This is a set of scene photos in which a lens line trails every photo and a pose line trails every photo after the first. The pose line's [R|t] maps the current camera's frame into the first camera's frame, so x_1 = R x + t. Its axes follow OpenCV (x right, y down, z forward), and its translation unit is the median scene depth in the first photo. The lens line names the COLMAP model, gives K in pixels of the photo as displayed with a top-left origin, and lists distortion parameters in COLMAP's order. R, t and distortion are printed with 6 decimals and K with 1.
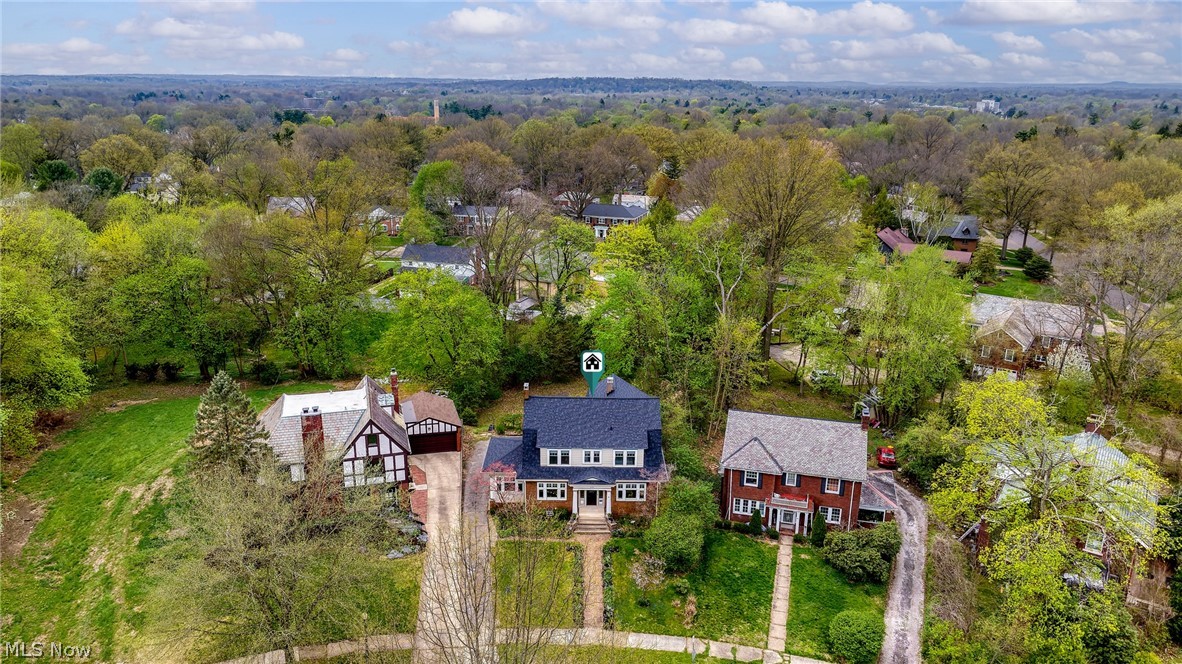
lens RADIAL K [[816.7, 0, 590.4], [0, 816.7, 331.5], [0, 0, 1]] dist [-0.005056, -0.003598]
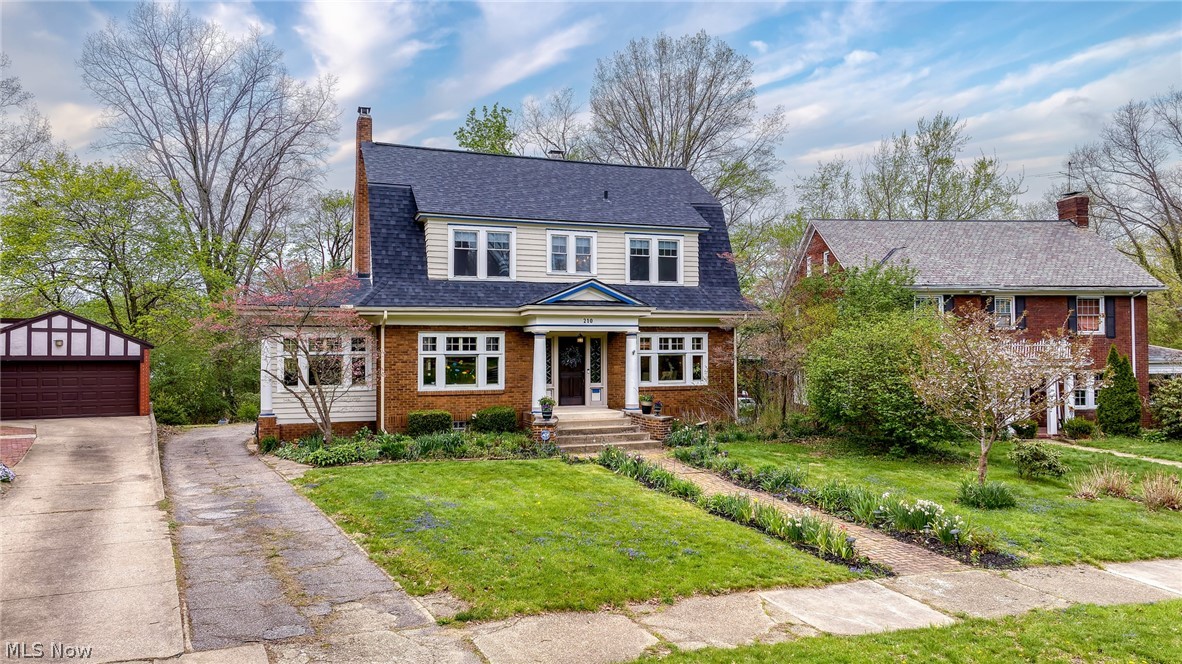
lens RADIAL K [[816.7, 0, 591.9], [0, 816.7, 332.5], [0, 0, 1]] dist [-0.005056, -0.003598]
pose [[0.935967, -0.007060, 0.352017, -0.117115], [0.121110, 0.945245, -0.303059, 0.296555], [-0.330603, 0.326286, 0.885573, 0.685259]]
